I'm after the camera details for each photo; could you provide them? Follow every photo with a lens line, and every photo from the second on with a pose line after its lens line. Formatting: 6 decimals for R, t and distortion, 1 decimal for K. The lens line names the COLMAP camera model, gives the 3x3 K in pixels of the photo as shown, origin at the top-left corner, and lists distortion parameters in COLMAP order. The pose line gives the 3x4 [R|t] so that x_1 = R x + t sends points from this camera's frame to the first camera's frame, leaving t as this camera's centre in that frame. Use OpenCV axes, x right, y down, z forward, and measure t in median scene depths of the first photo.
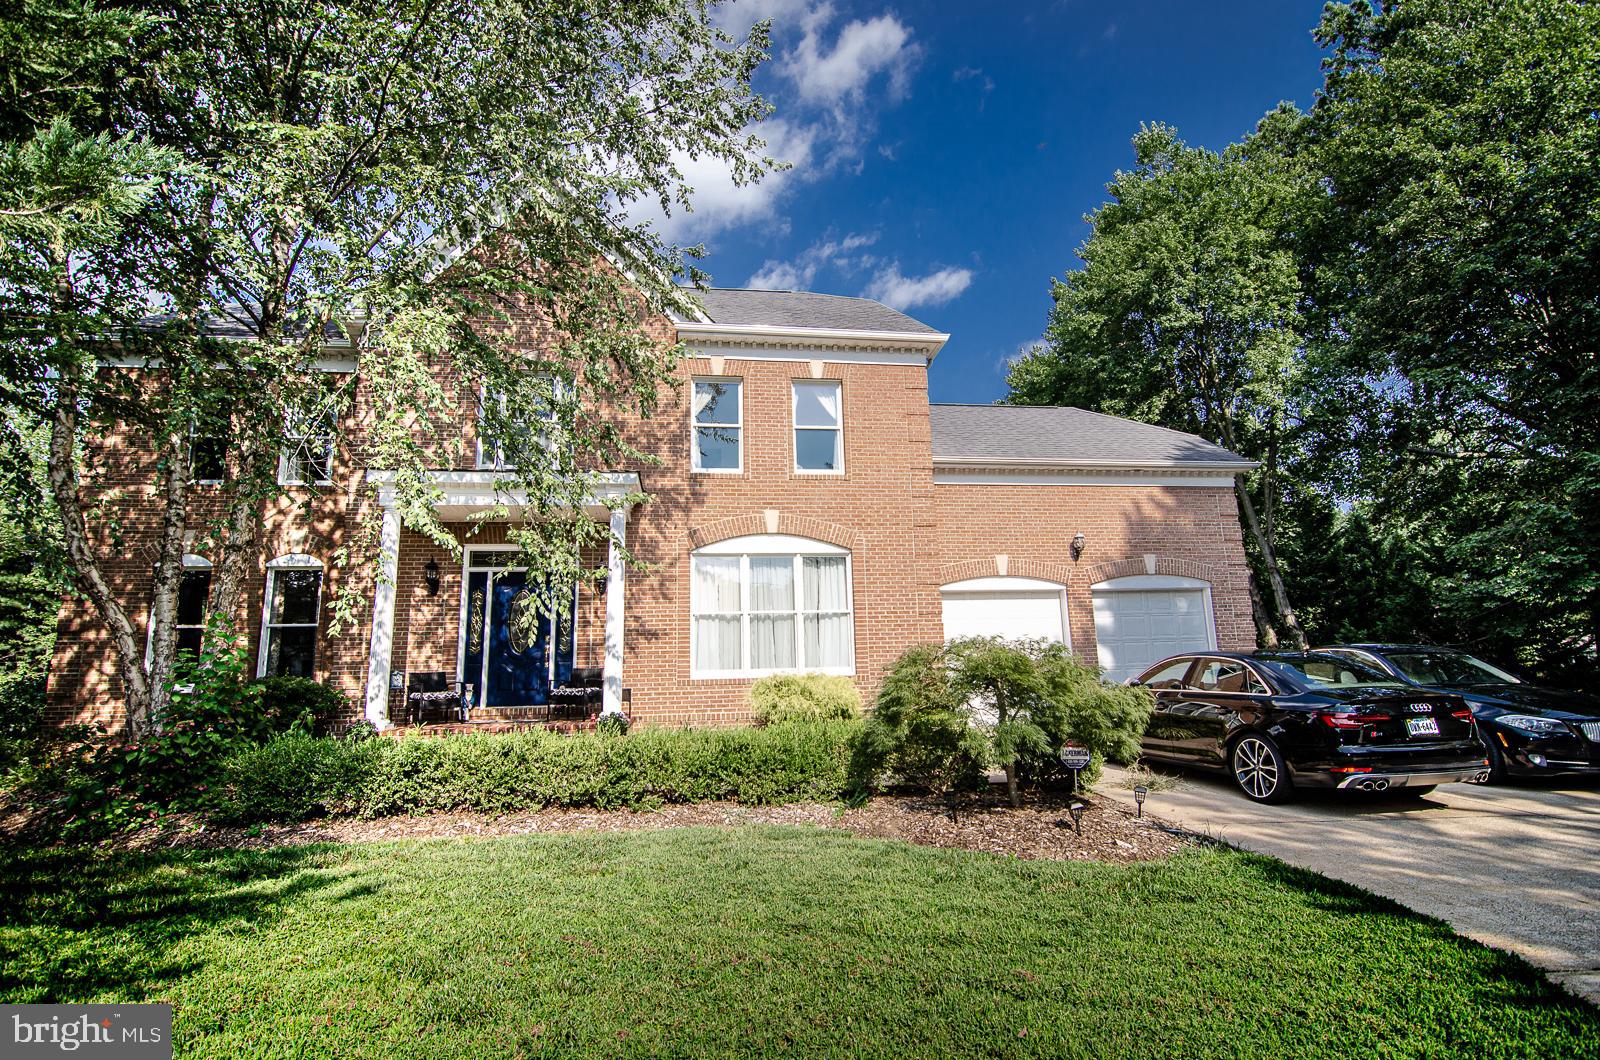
lens RADIAL K [[766.9, 0, 797.9], [0, 766.9, 530.6], [0, 0, 1]] dist [-0.002066, 0.003036]
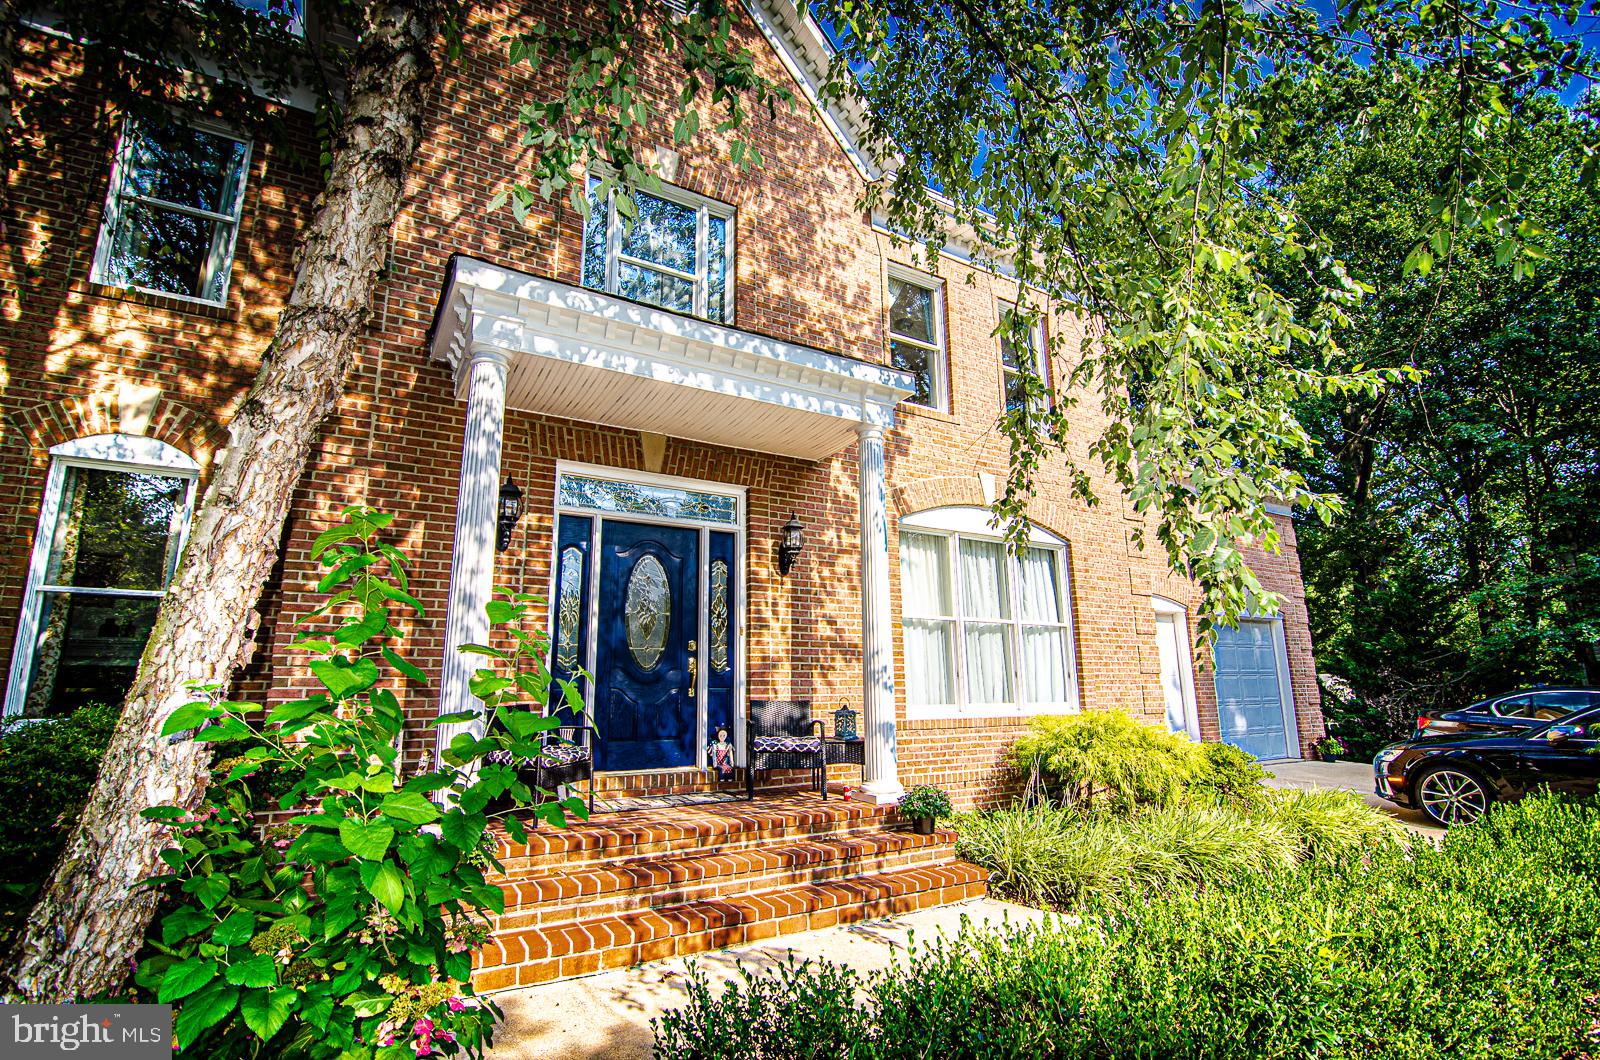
lens RADIAL K [[766.9, 0, 799.2], [0, 766.9, 531.6], [0, 0, 1]] dist [-0.002066, 0.003036]
pose [[0.922080, 0.097154, 0.374607, -0.450924], [-0.085317, 0.995192, -0.048098, 0.074381], [-0.377479, 0.012390, 0.925935, 0.428765]]
